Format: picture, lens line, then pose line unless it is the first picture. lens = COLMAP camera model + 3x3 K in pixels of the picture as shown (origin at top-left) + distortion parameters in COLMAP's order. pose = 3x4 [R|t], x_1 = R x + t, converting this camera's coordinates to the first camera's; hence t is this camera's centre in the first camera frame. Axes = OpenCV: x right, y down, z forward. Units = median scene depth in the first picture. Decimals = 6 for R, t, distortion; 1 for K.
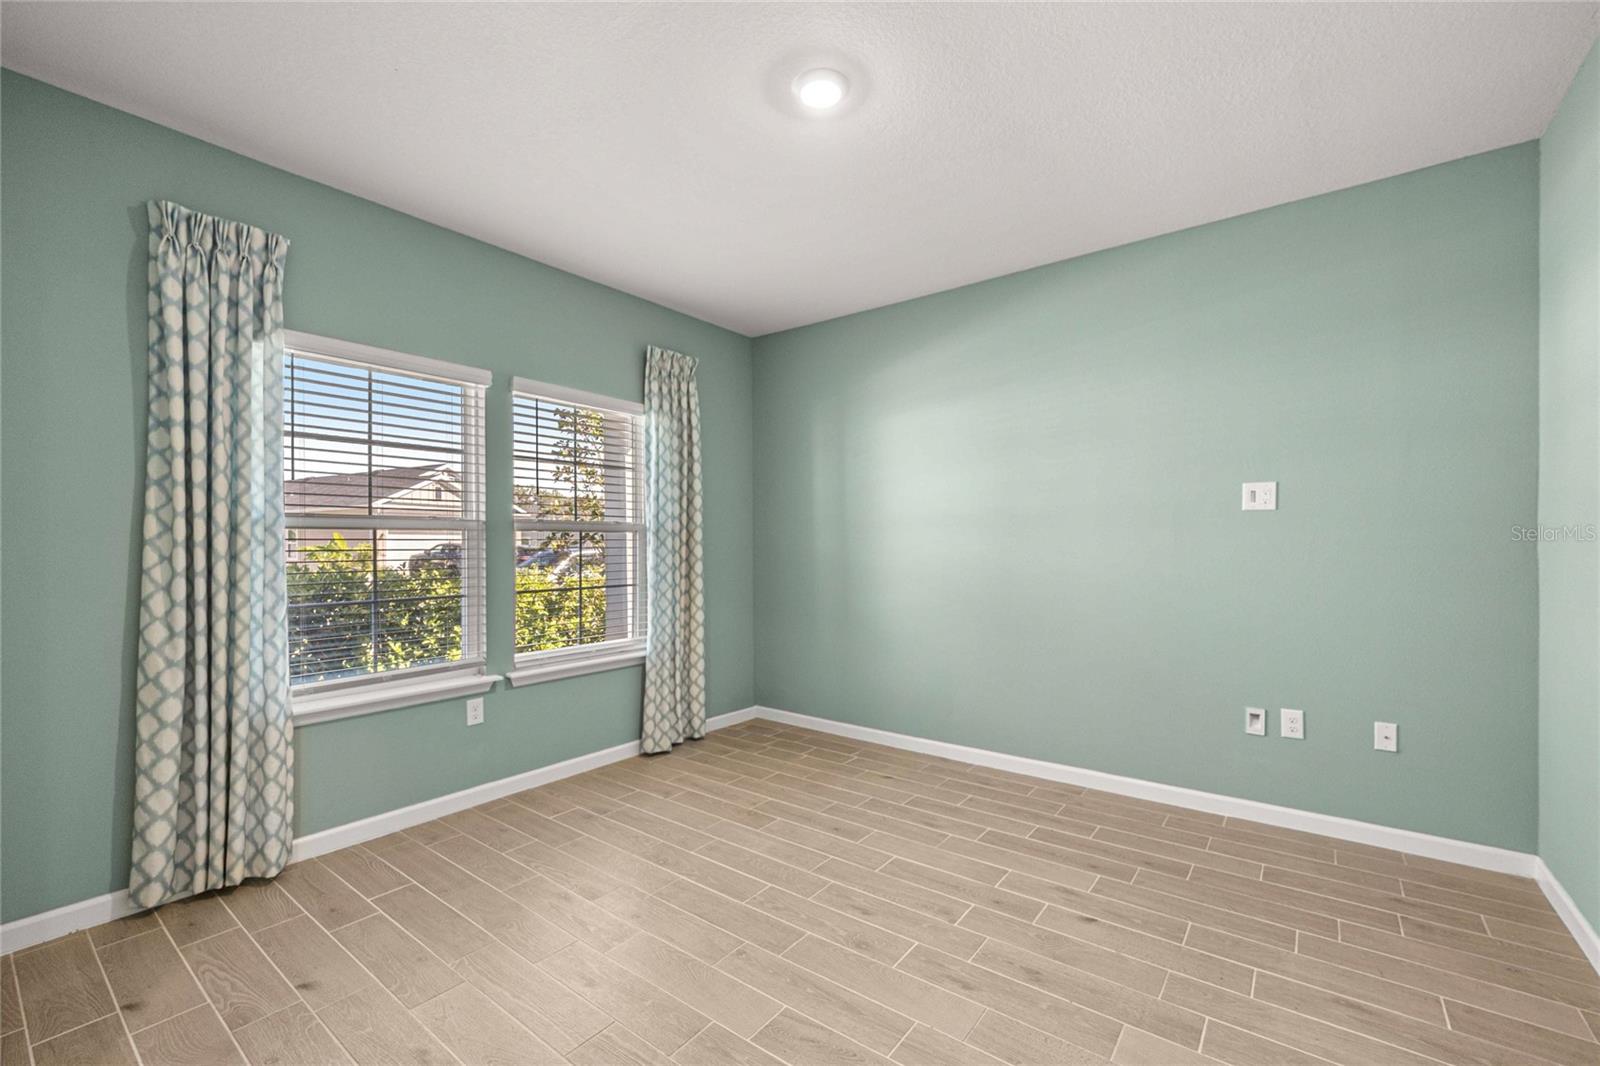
lens RADIAL K [[671.1, 0, 803.8], [0, 671.1, 538.1], [0, 0, 1]] dist [-0.001069, -0.000175]
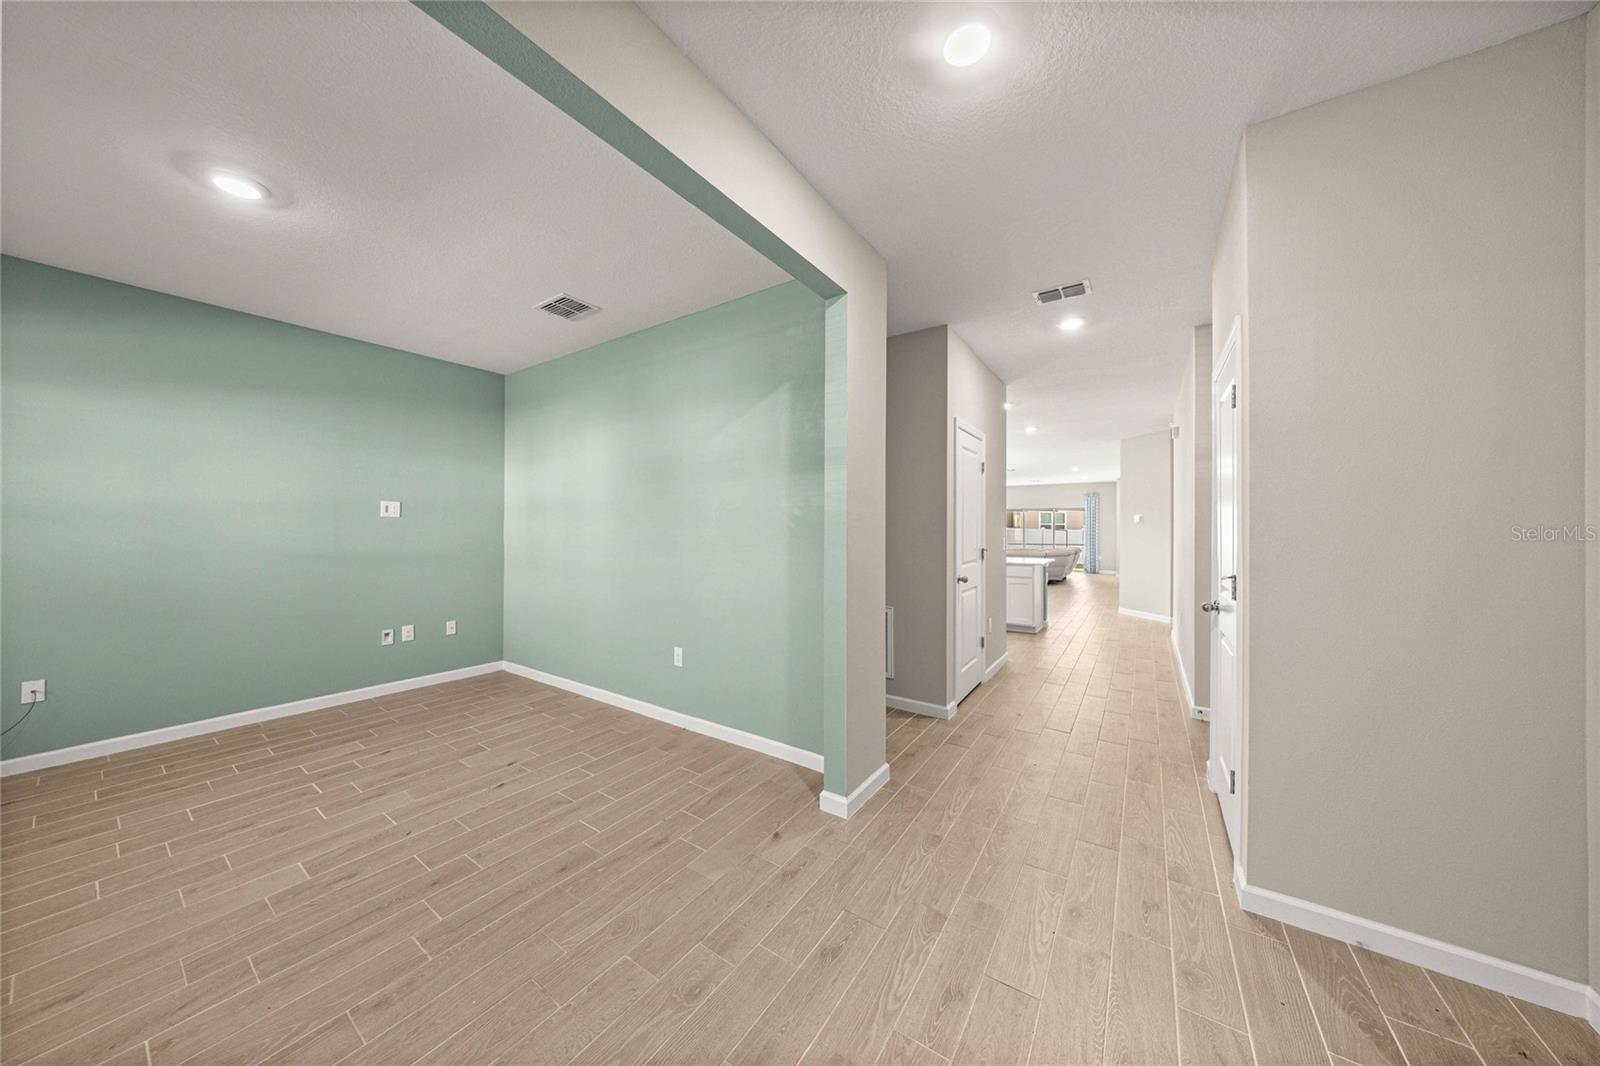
lens RADIAL K [[507.3, 0, 796.5], [0, 507.3, 525.2], [0, 0, 1]] dist [-0.008156, 0.000025]
pose [[-0.040287, 0.009860, 0.999140, -0.880664], [-0.011285, 0.999883, -0.010322, -0.023828], [-0.999124, -0.011691, -0.040171, -0.014995]]
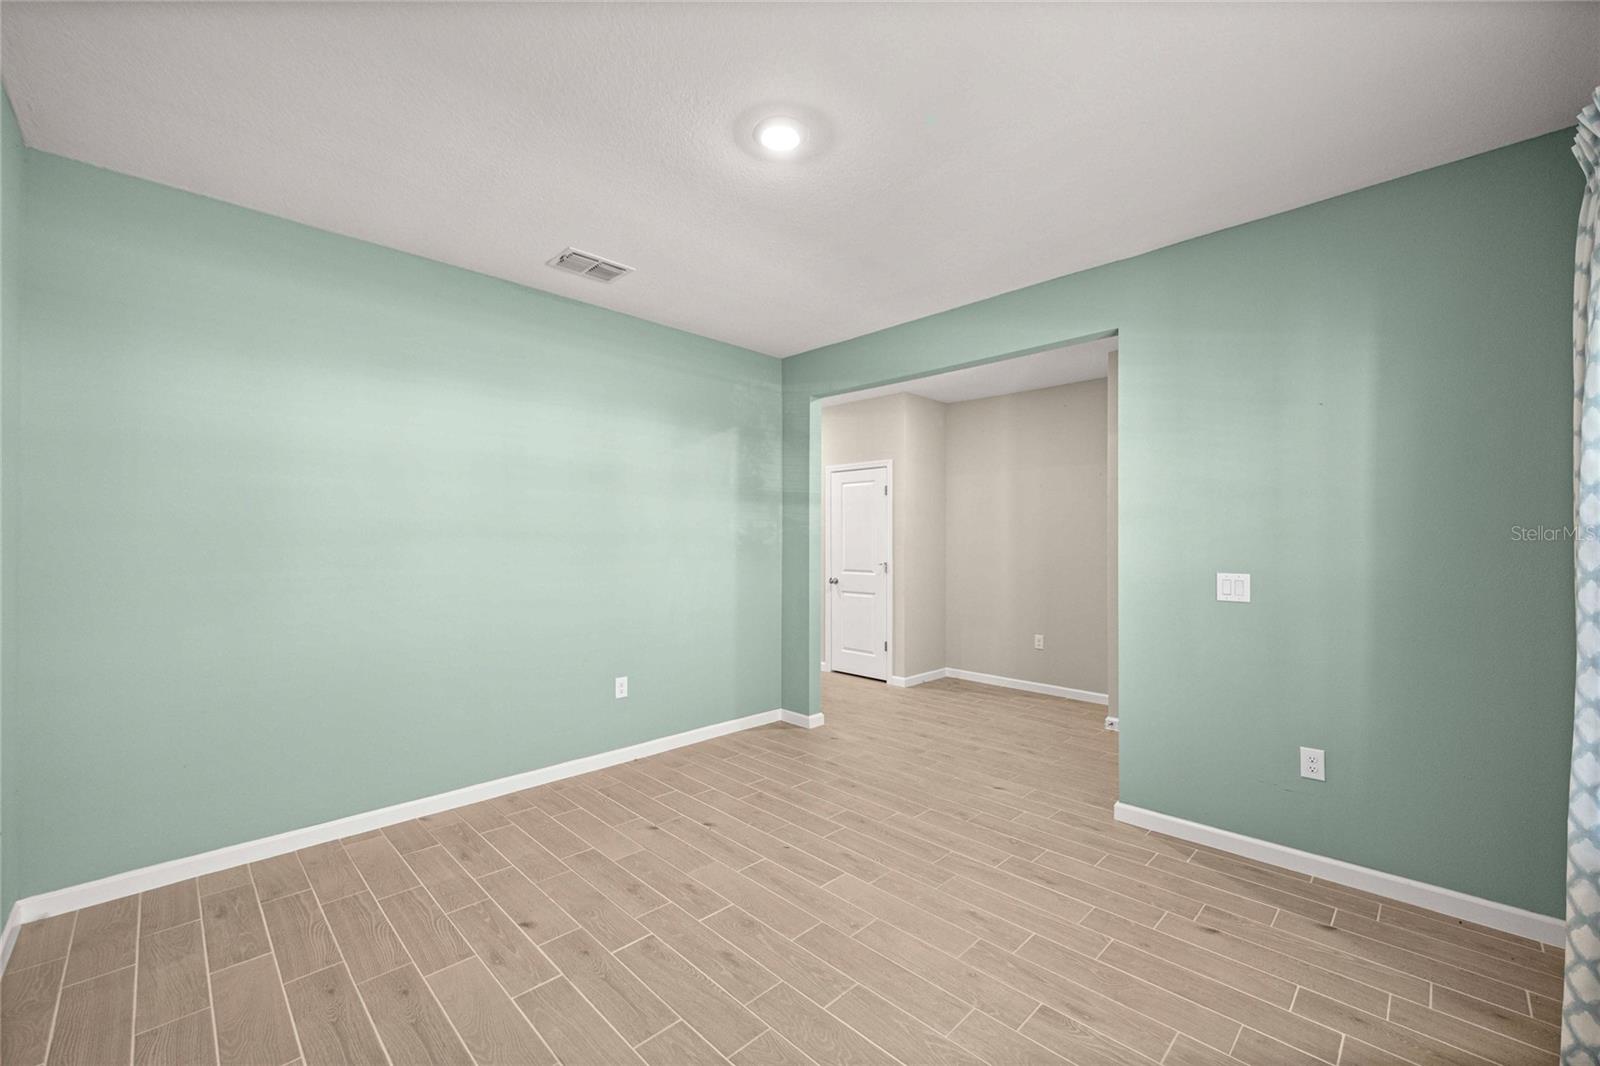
lens RADIAL K [[671.1, 0, 790.3], [0, 671.1, 543.8], [0, 0, 1]] dist [-0.001069, -0.000175]
pose [[-0.989851, 0.002491, 0.142089, -0.129209], [0.002211, 0.999995, -0.002129, -0.027215], [-0.142094, -0.001793, -0.989852, 1.855574]]
